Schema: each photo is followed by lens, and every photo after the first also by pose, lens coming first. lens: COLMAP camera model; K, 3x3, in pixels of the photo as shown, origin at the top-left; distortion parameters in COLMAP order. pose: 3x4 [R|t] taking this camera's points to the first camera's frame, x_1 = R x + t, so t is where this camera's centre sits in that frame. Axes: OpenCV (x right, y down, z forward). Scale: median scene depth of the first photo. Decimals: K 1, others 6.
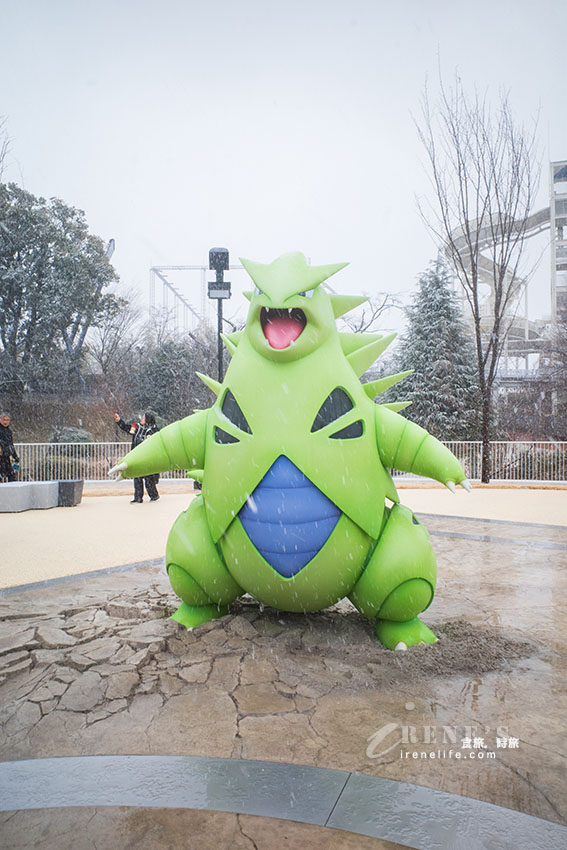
lens RADIAL K [[674.1, 0, 296.4], [0, 674.1, 424.6], [0, 0, 1]] dist [-0.076821, 0.086181]
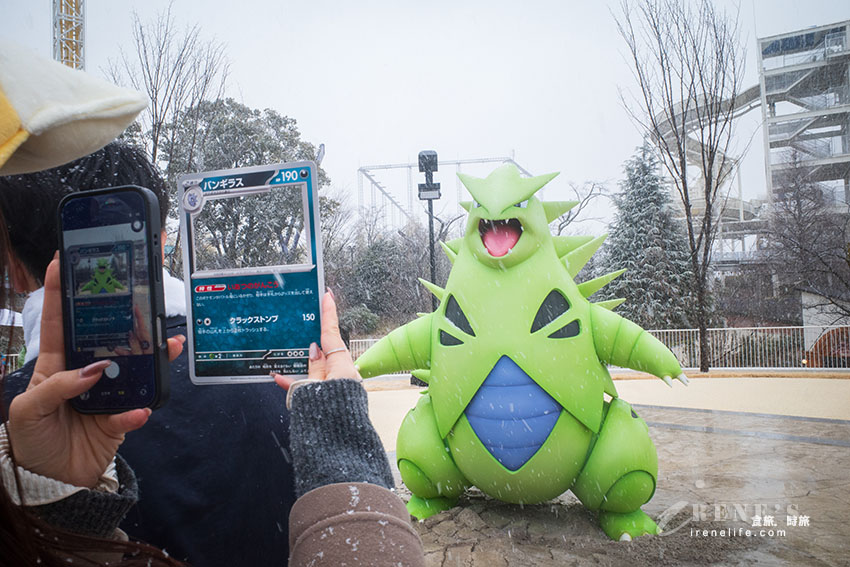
lens RADIAL K [[674.1, 0, 424.8], [0, 674.1, 282.4], [0, 0, 1]] dist [-0.076821, 0.086181]
pose [[0.992303, -0.037769, -0.117933, -0.004419], [0.031695, 0.998093, -0.052963, -0.004808], [0.119708, 0.048817, 0.991608, -0.021908]]
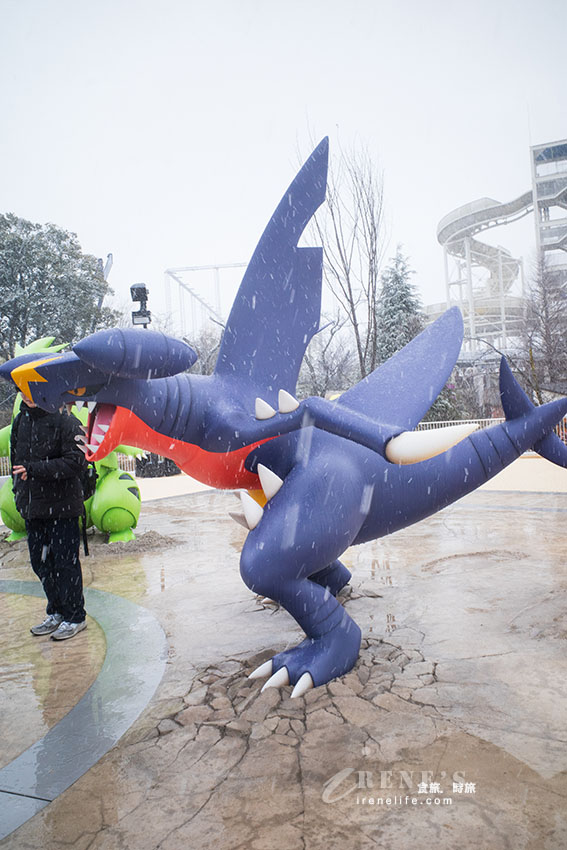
lens RADIAL K [[705.5, 0, 324.9], [0, 705.5, 425.8], [0, 0, 1]] dist [-0.084618, 0.109034]
pose [[0.997370, -0.058050, -0.043394, 0.252483], [0.058793, 0.998141, 0.016043, 0.001269], [0.042382, -0.018552, 0.998929, -0.278275]]
